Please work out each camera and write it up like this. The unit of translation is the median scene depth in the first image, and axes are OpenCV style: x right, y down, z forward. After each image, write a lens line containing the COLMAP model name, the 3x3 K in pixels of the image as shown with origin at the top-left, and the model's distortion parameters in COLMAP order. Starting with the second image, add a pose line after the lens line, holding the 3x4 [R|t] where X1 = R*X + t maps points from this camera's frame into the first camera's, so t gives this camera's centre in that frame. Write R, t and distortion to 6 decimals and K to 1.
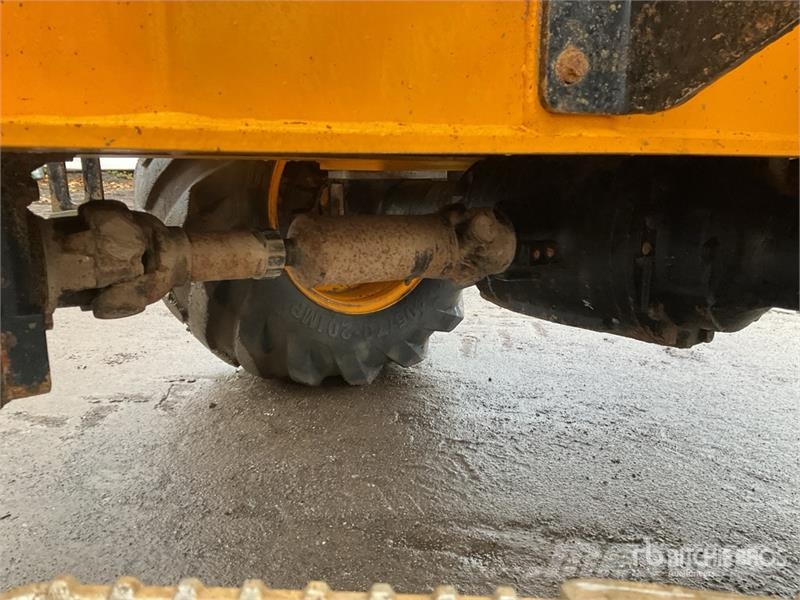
lens RADIAL K [[658.3, 0, 399.0], [0, 658.3, 297.2], [0, 0, 1]] dist [0.059012, -0.124801]
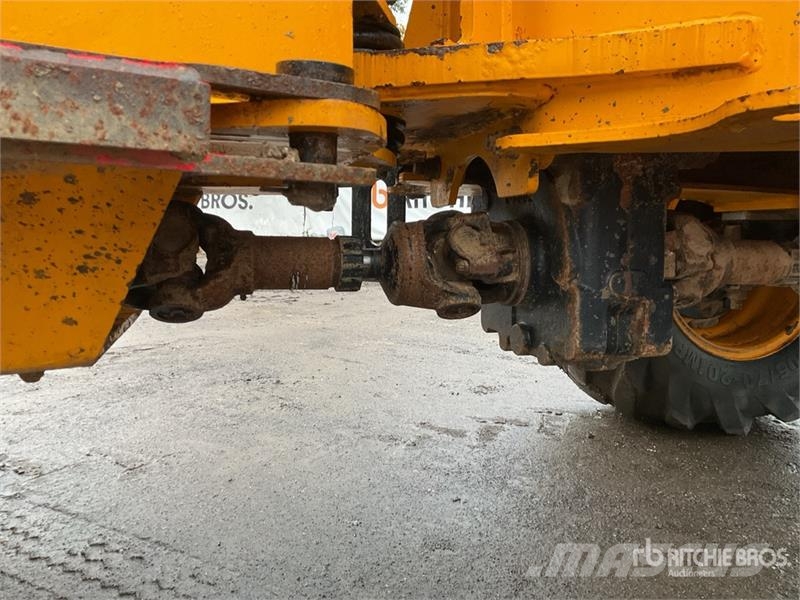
lens RADIAL K [[658.3, 0, 399.0], [0, 658.3, 297.2], [0, 0, 1]] dist [0.059012, -0.124801]
pose [[0.924811, 0.025232, -0.379590, -0.168804], [-0.064244, 0.993826, -0.090459, 0.058530], [0.374963, 0.108044, 0.920722, -0.105481]]
